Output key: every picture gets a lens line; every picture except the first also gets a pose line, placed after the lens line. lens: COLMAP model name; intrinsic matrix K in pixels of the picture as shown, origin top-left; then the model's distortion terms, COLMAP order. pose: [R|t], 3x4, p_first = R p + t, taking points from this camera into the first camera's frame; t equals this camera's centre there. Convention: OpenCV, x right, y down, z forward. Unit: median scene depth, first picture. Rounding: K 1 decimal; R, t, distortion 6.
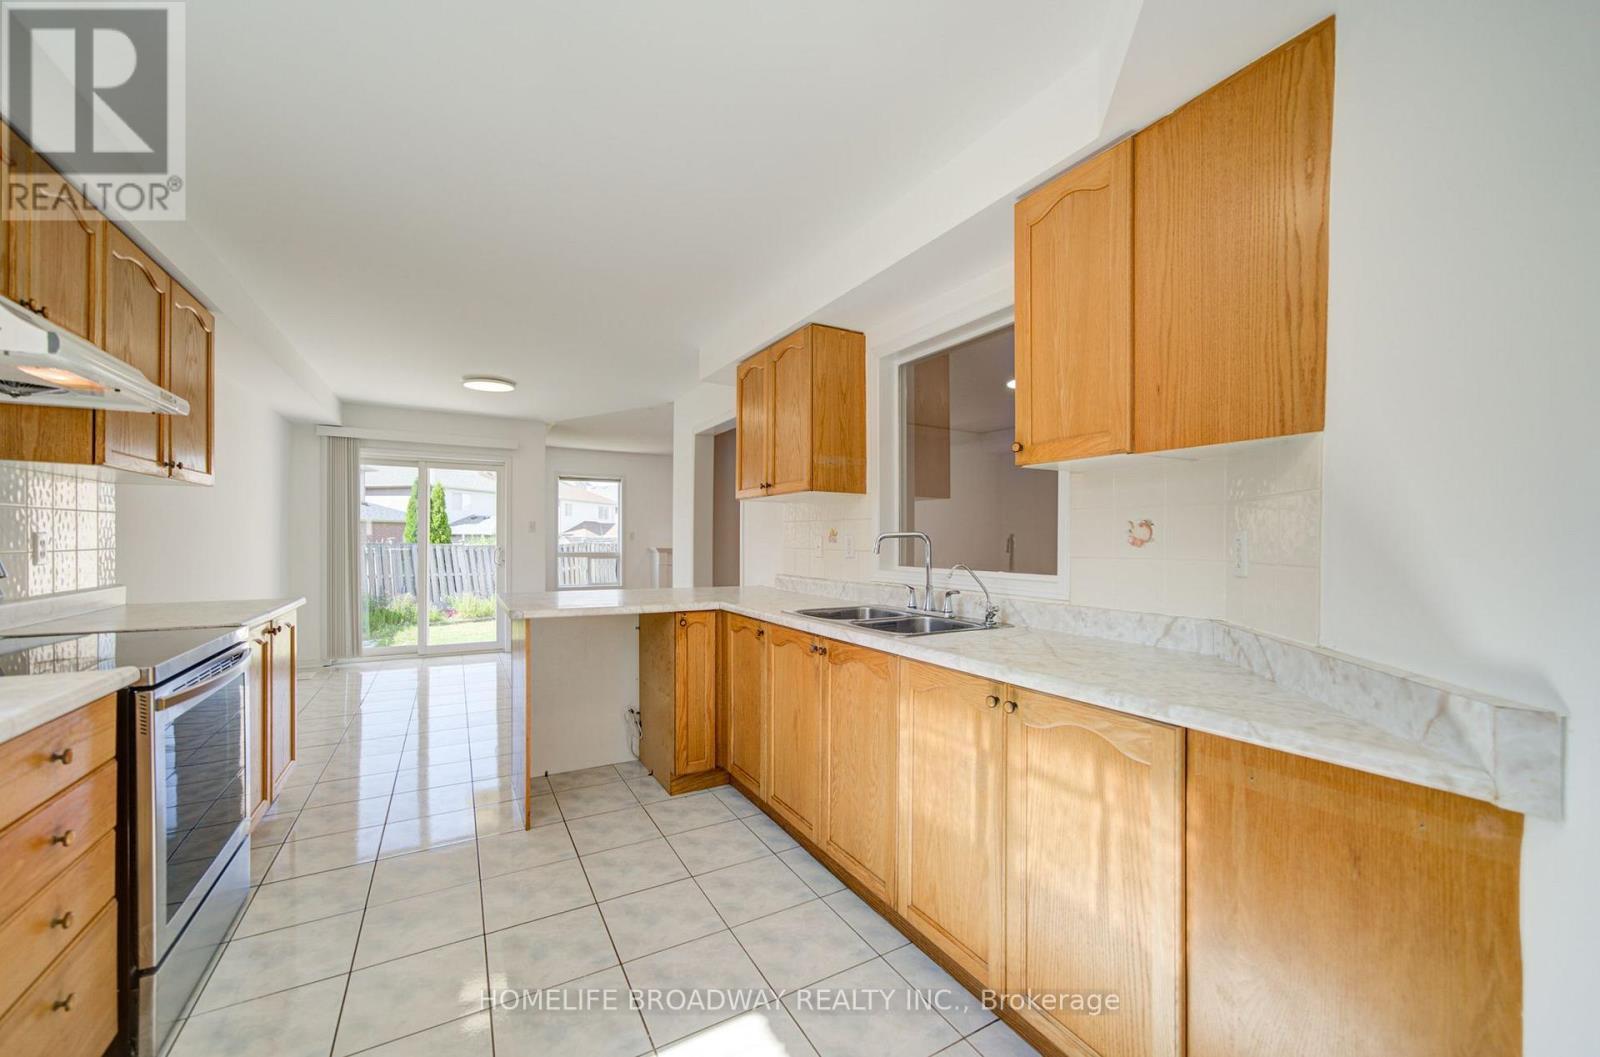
lens RADIAL K [[622.9, 0, 804.4], [0, 622.9, 549.6], [0, 0, 1]] dist [0.000589, 0.000063]
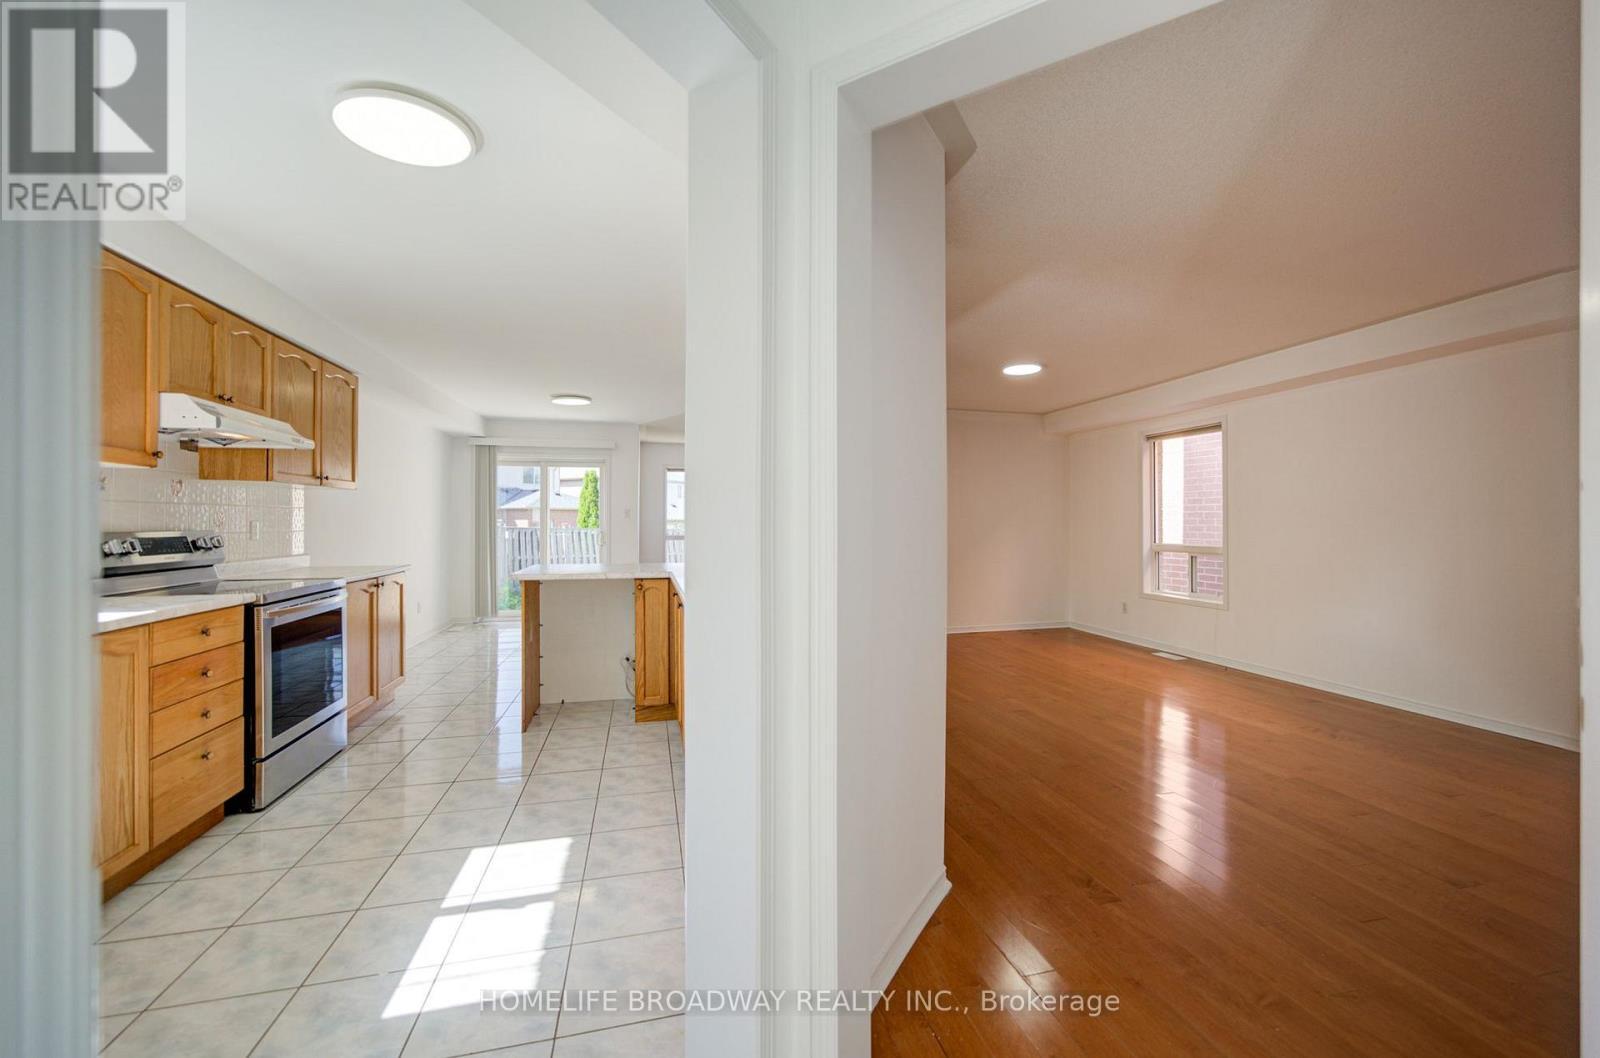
lens RADIAL K [[646.7, 0, 800.0], [0, 646.7, 529.0], [0, 0, 1]] dist [0.000159, 0.000253]
pose [[0.959872, -0.003133, -0.280423, 0.487471], [0.000967, 0.999969, -0.007861, 0.006868], [0.280438, 0.007275, 0.959844, -0.188276]]
